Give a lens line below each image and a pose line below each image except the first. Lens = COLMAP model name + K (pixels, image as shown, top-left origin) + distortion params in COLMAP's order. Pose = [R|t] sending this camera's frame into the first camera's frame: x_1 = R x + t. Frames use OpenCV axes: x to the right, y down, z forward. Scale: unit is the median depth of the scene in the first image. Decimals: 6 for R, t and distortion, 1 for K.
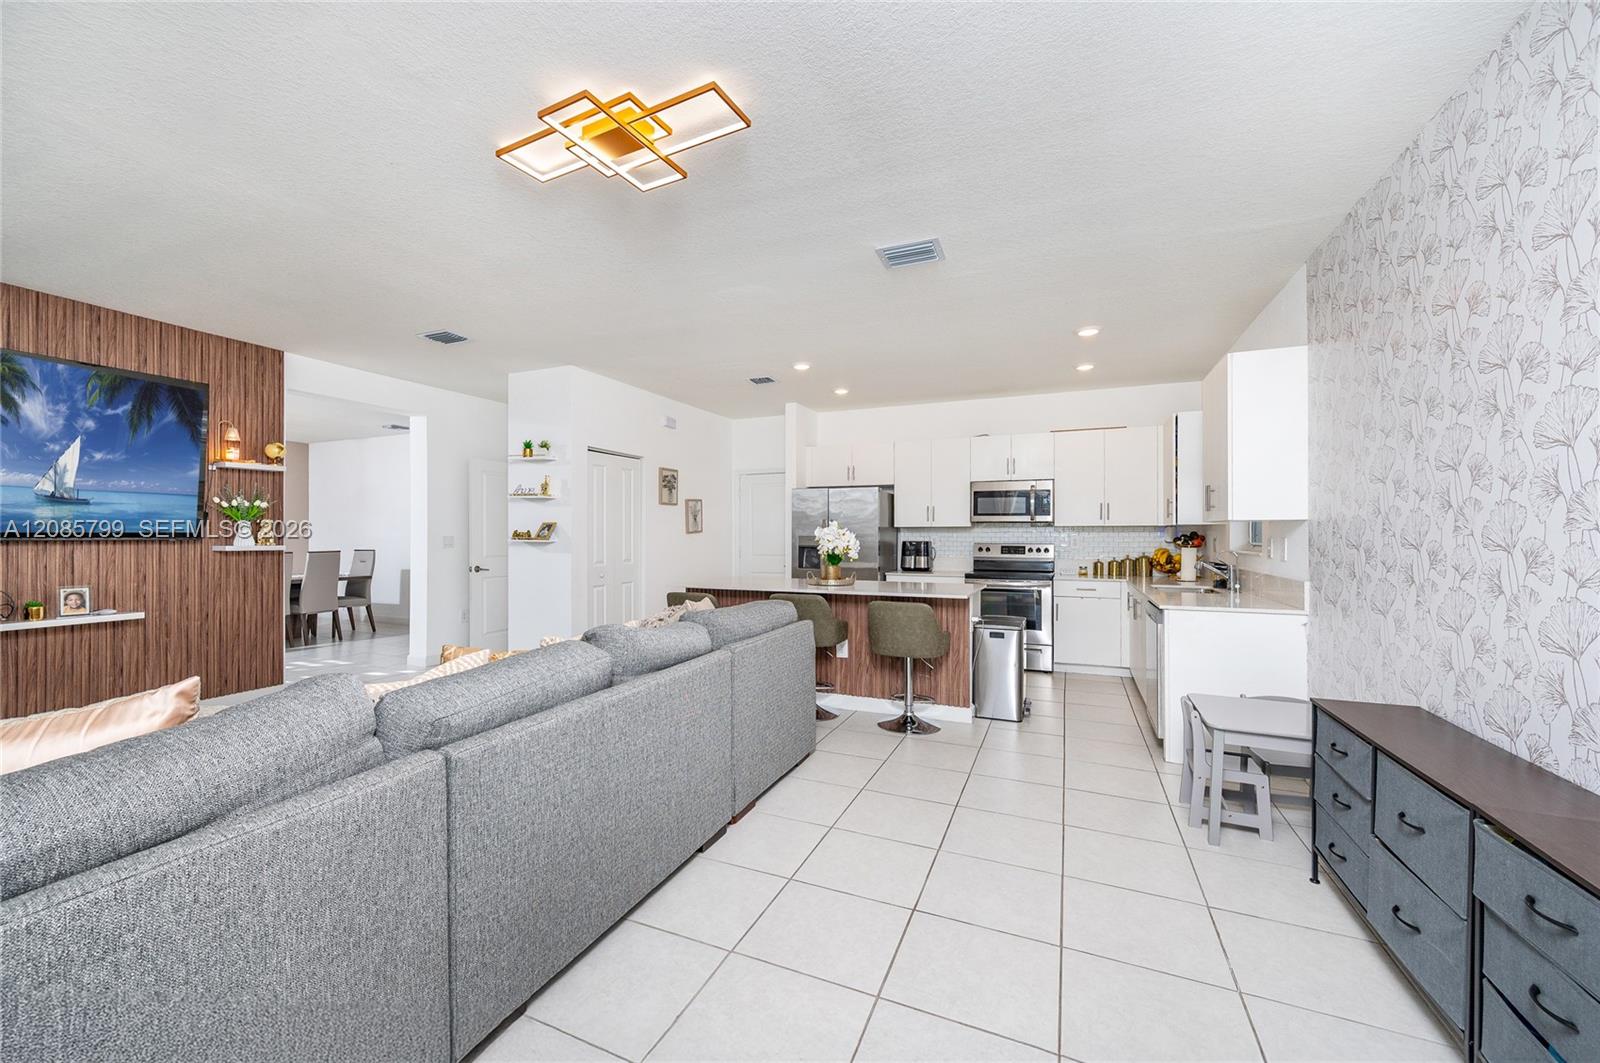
lens RADIAL K [[628.9, 0, 793.2], [0, 628.9, 535.7], [0, 0, 1]] dist [0.000592, 0.002922]
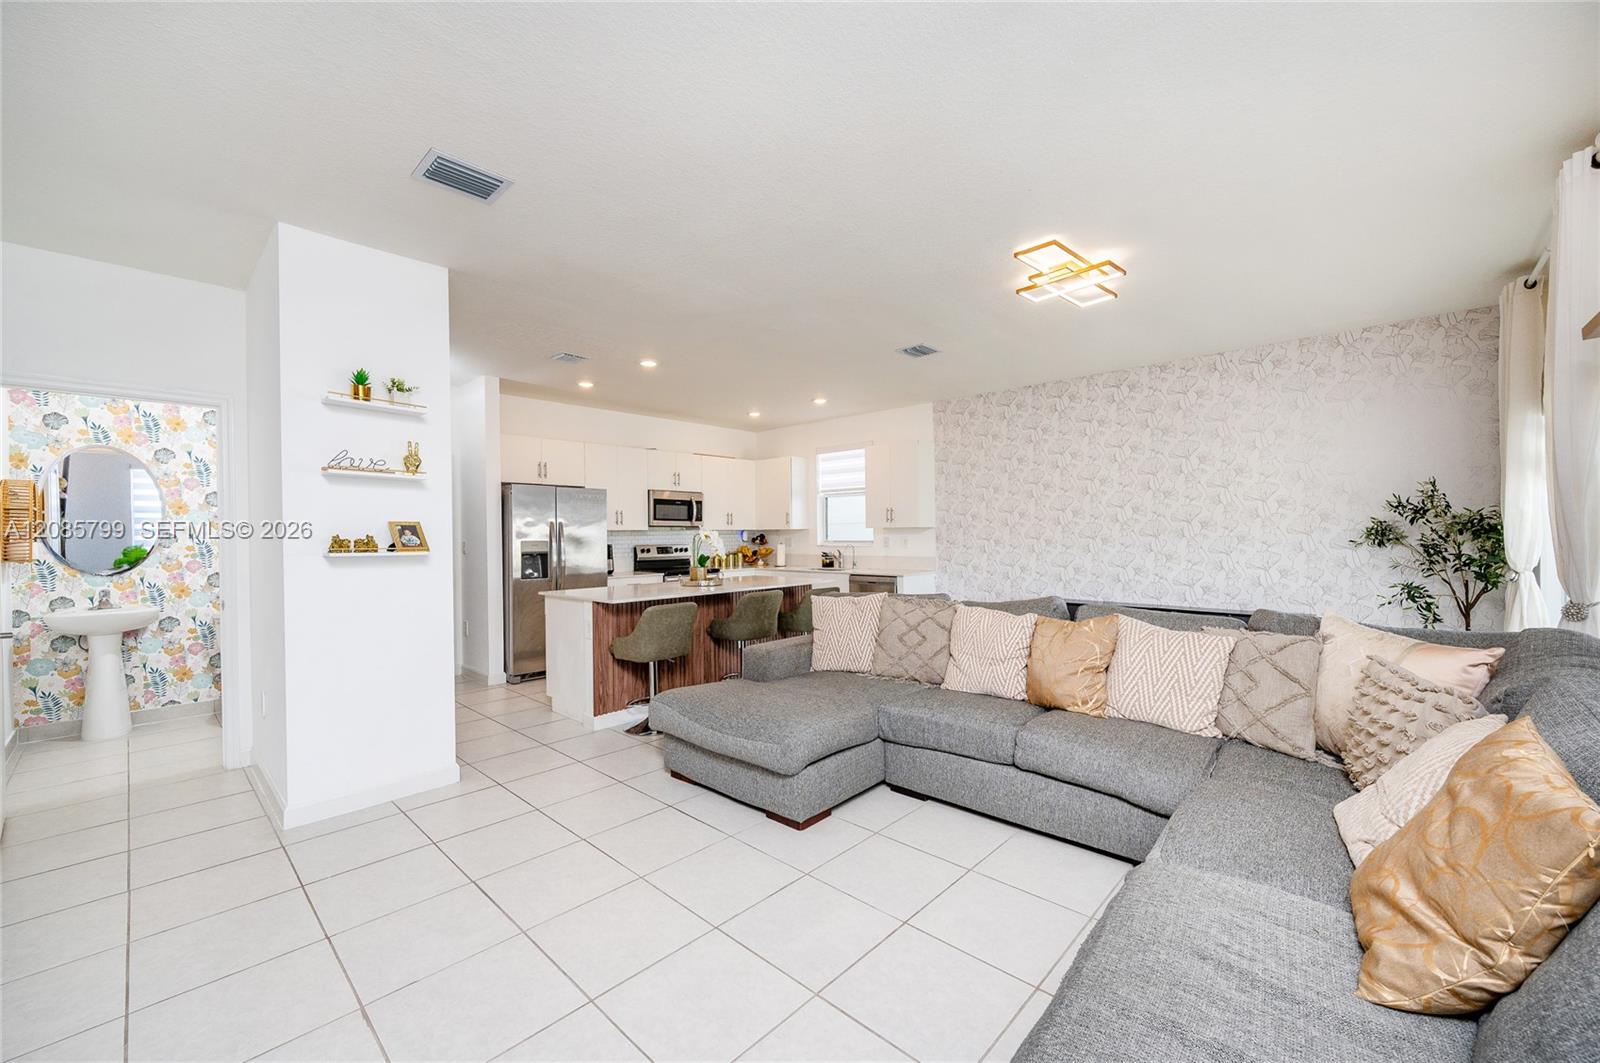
lens RADIAL K [[628.9, 0, 793.2], [0, 628.9, 535.7], [0, 0, 1]] dist [0.000592, 0.002922]
pose [[0.336822, -0.006570, 0.941545, -0.672511], [0.014371, 0.999895, 0.001837, -0.003357], [-0.941459, 0.012913, 0.336881, 0.387709]]
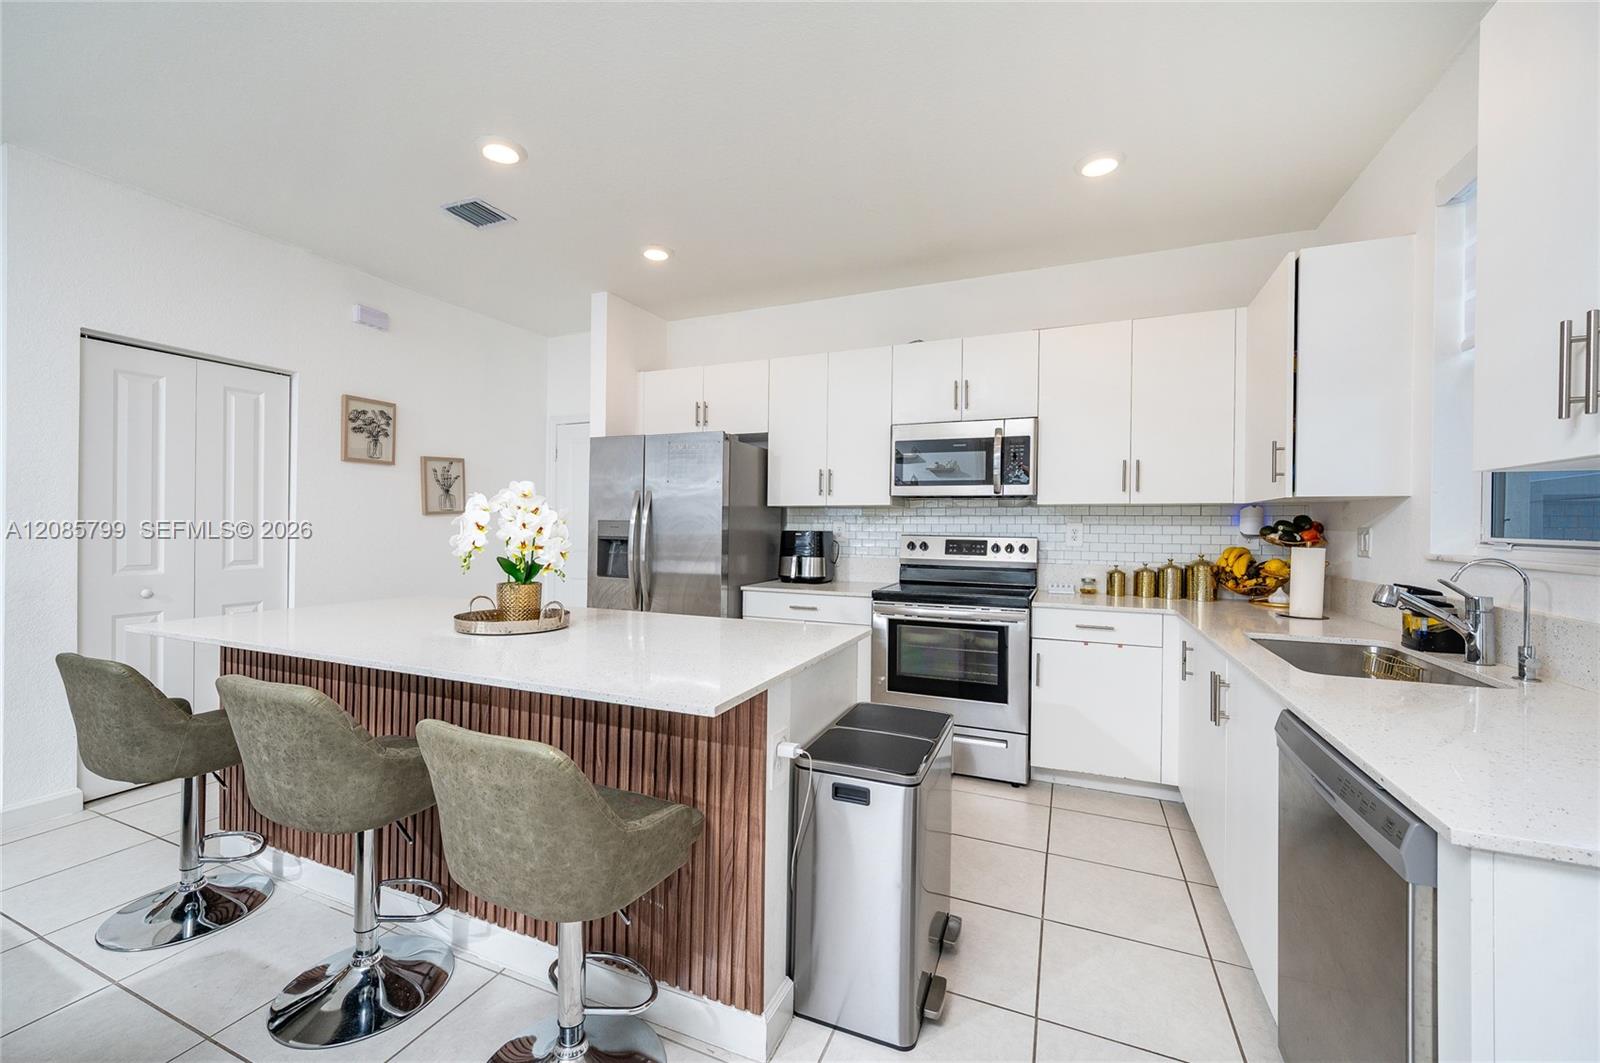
lens RADIAL K [[625.9, 0, 808.4], [0, 625.9, 528.1], [0, 0, 1]] dist [0.000015, 0.000060]
pose [[0.999756, 0.008767, 0.020267, 0.196685], [-0.008792, 0.999961, 0.001128, 0.005942], [-0.020257, -0.001306, 0.999794, 0.440517]]
